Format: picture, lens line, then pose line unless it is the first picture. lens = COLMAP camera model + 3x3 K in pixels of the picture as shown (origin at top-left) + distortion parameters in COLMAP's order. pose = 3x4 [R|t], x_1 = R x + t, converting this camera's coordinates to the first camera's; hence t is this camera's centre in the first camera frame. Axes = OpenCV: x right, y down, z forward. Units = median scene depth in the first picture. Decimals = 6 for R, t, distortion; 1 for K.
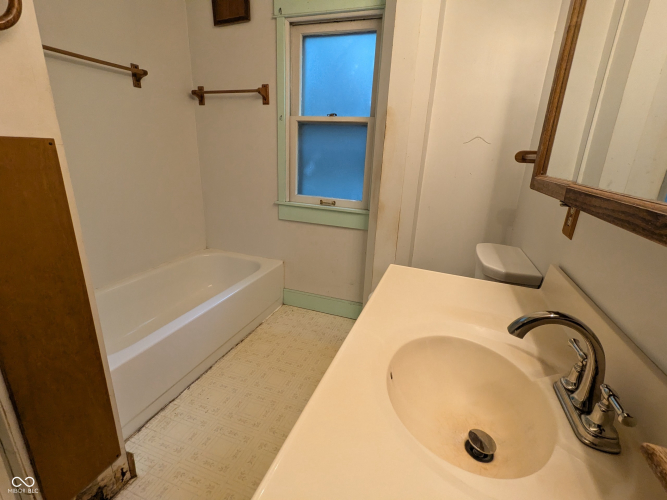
lens RADIAL K [[315.6, 0, 333.5], [0, 315.6, 250.0], [0, 0, 1]] dist [0.001451, -0.000110]
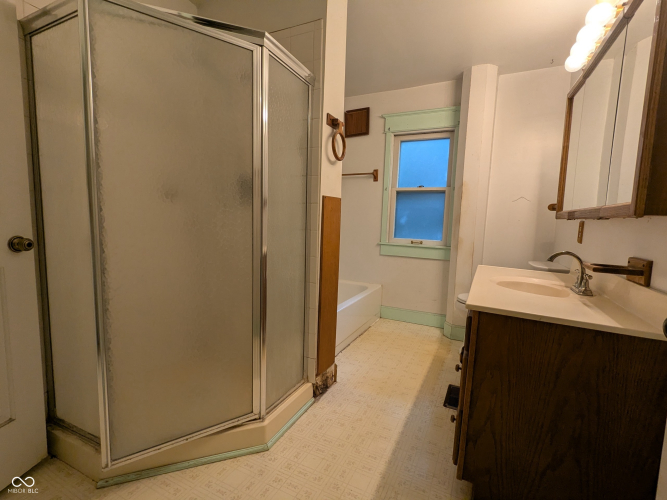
lens RADIAL K [[310.3, 0, 333.5], [0, 310.3, 250.0], [0, 0, 1]] dist [-0.002627, -0.000539]
pose [[0.992920, 0.000110, -0.118783, -0.245341], [-0.024174, 0.979258, -0.201168, 0.195616], [0.116297, 0.202615, 0.972328, -0.470042]]
